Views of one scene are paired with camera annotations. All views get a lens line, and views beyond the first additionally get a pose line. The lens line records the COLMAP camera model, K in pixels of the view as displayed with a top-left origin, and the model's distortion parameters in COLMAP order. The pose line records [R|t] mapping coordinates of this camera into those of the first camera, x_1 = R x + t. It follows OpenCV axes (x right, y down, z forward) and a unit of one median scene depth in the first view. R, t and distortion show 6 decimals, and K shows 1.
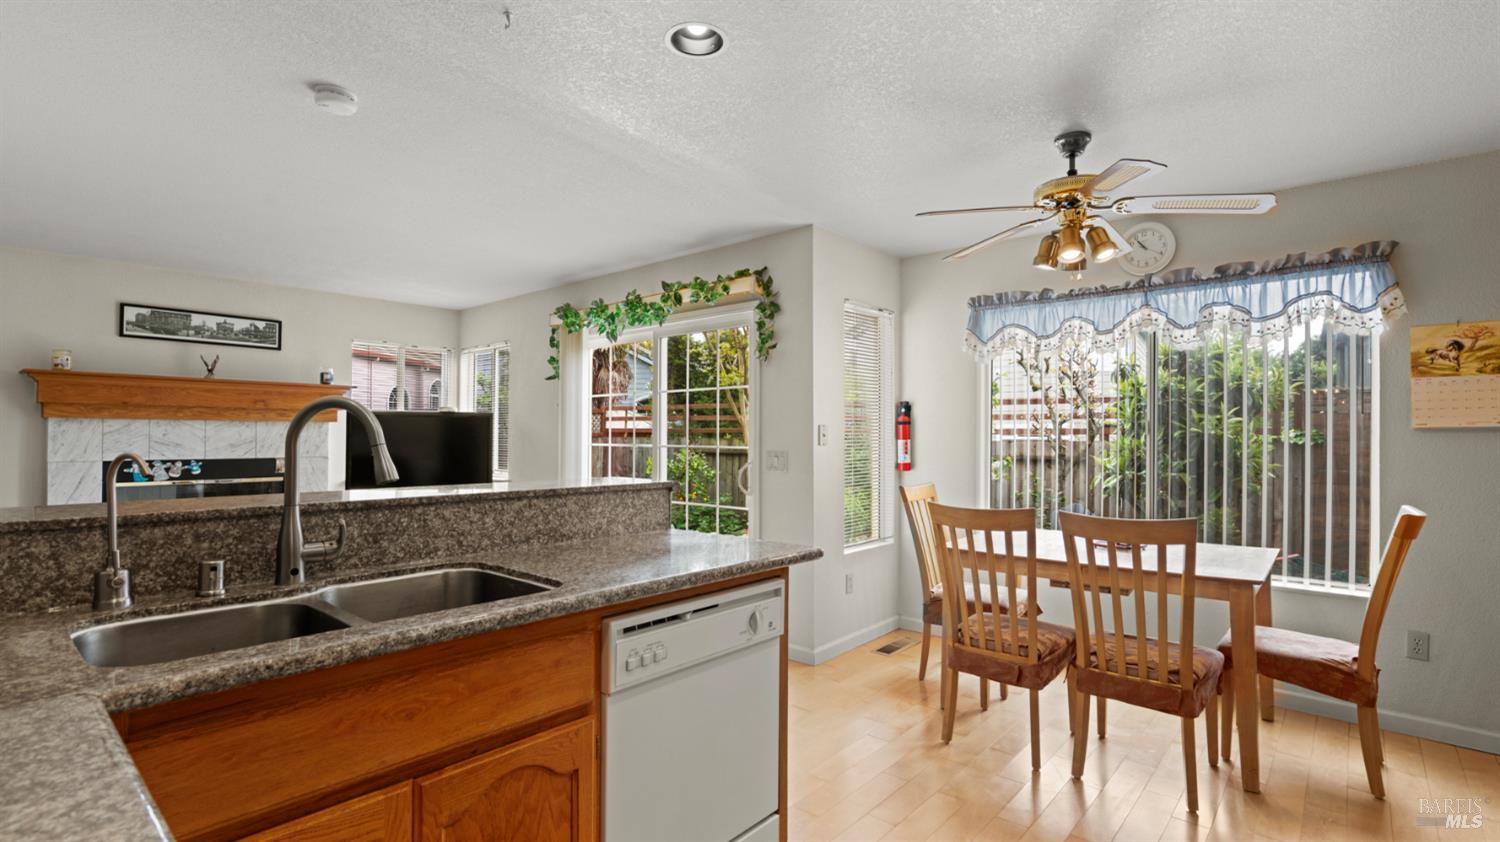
lens RADIAL K [[681.8, 0, 749.3], [0, 681.8, 429.4], [0, 0, 1]] dist [-0.032082, 0.010445]
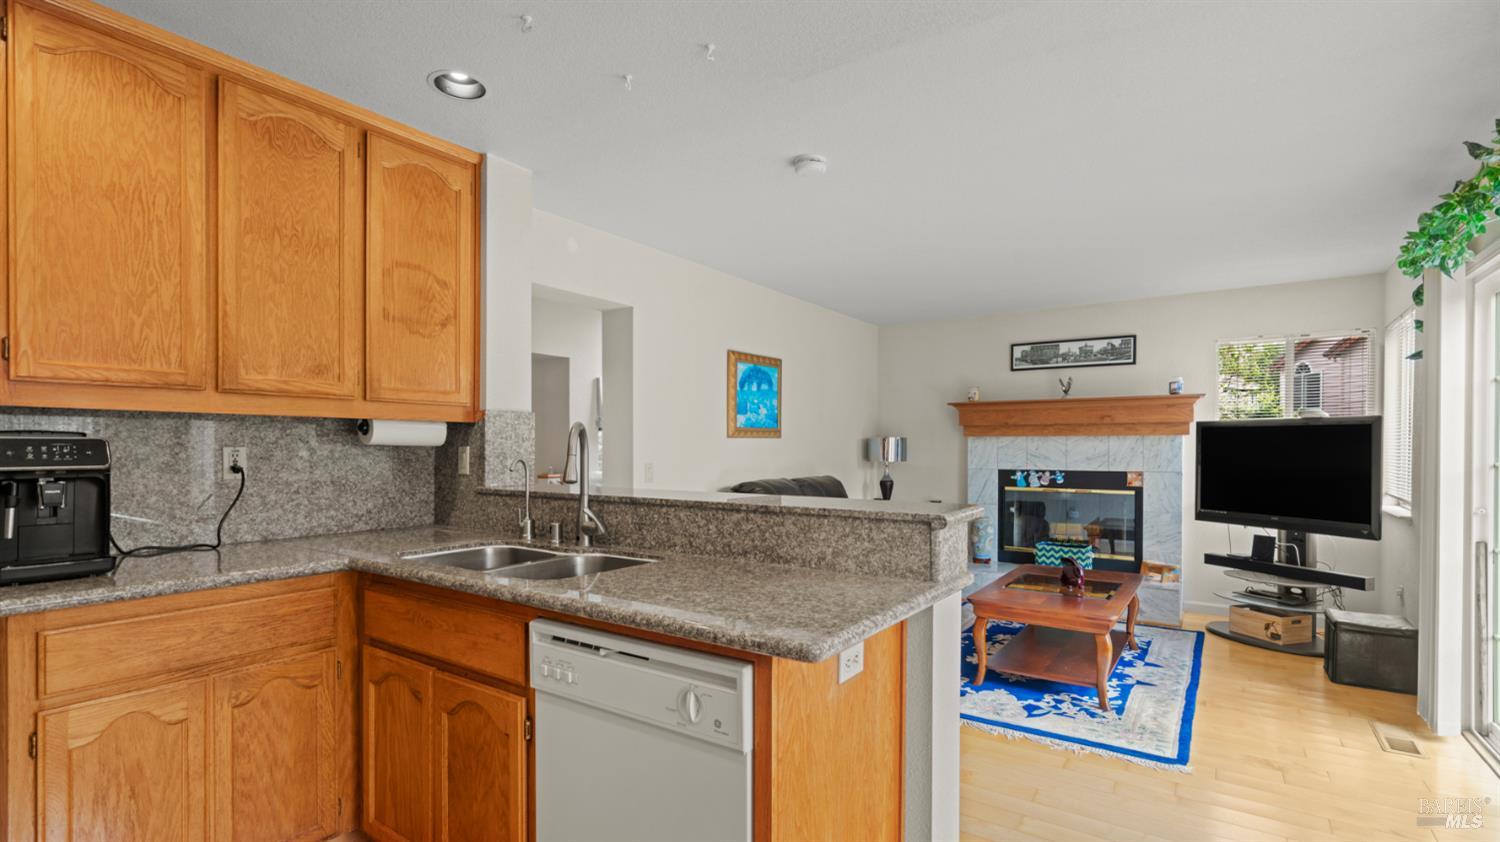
lens RADIAL K [[681.8, 0, 755.6], [0, 681.8, 456.3], [0, 0, 1]] dist [-0.032082, 0.010445]
pose [[0.129715, 0.009566, -0.991505, 0.275462], [0.008625, 0.999905, 0.010776, 0.004293], [0.991514, -0.009950, 0.129620, 0.370028]]
